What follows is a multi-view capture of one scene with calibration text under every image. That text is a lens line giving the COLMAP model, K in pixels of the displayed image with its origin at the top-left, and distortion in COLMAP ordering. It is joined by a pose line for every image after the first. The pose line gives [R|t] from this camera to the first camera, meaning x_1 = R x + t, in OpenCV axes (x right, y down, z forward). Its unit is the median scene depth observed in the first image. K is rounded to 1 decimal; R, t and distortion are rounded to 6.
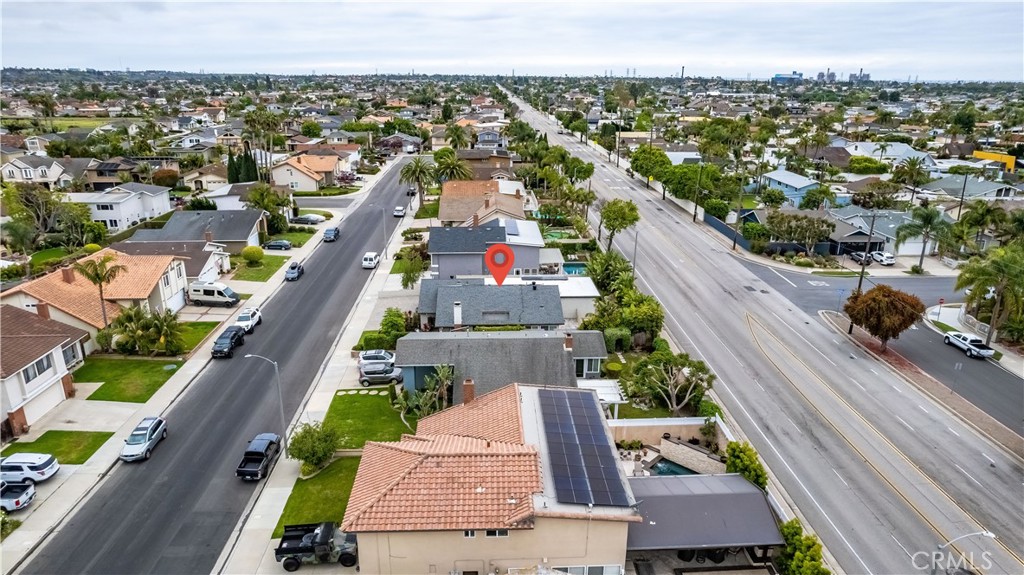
lens RADIAL K [[660.1, 0, 512.0], [0, 660.1, 287.5], [0, 0, 1]] dist [-0.000025, 0.002201]
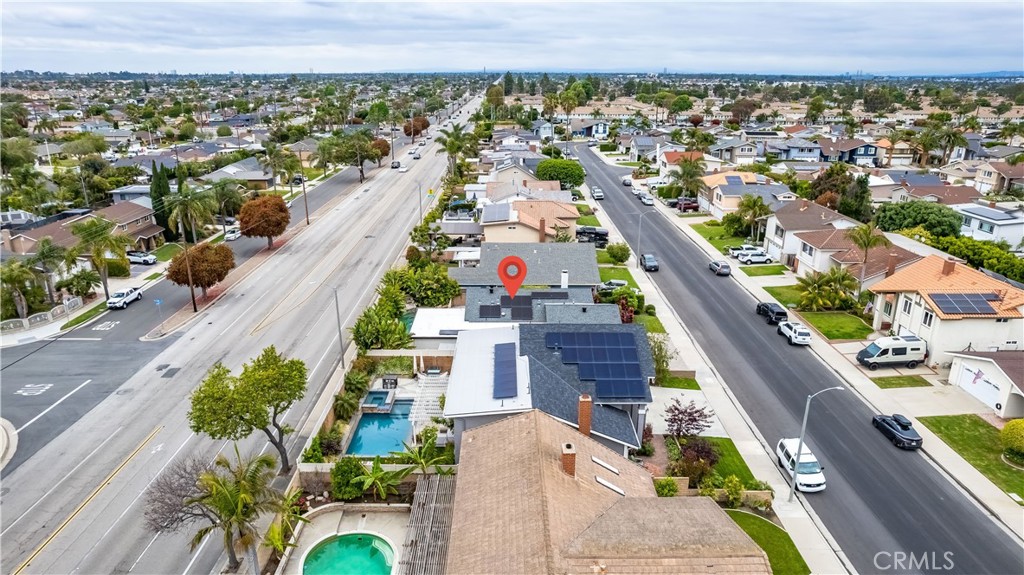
lens RADIAL K [[660.1, 0, 512.0], [0, 660.1, 287.5], [0, 0, 1]] dist [-0.000025, 0.002201]
pose [[-0.999187, -0.017213, 0.036456, -0.033388], [0.007898, 0.803171, 0.595696, -0.616188], [-0.039534, 0.595500, -0.802382, 1.892440]]
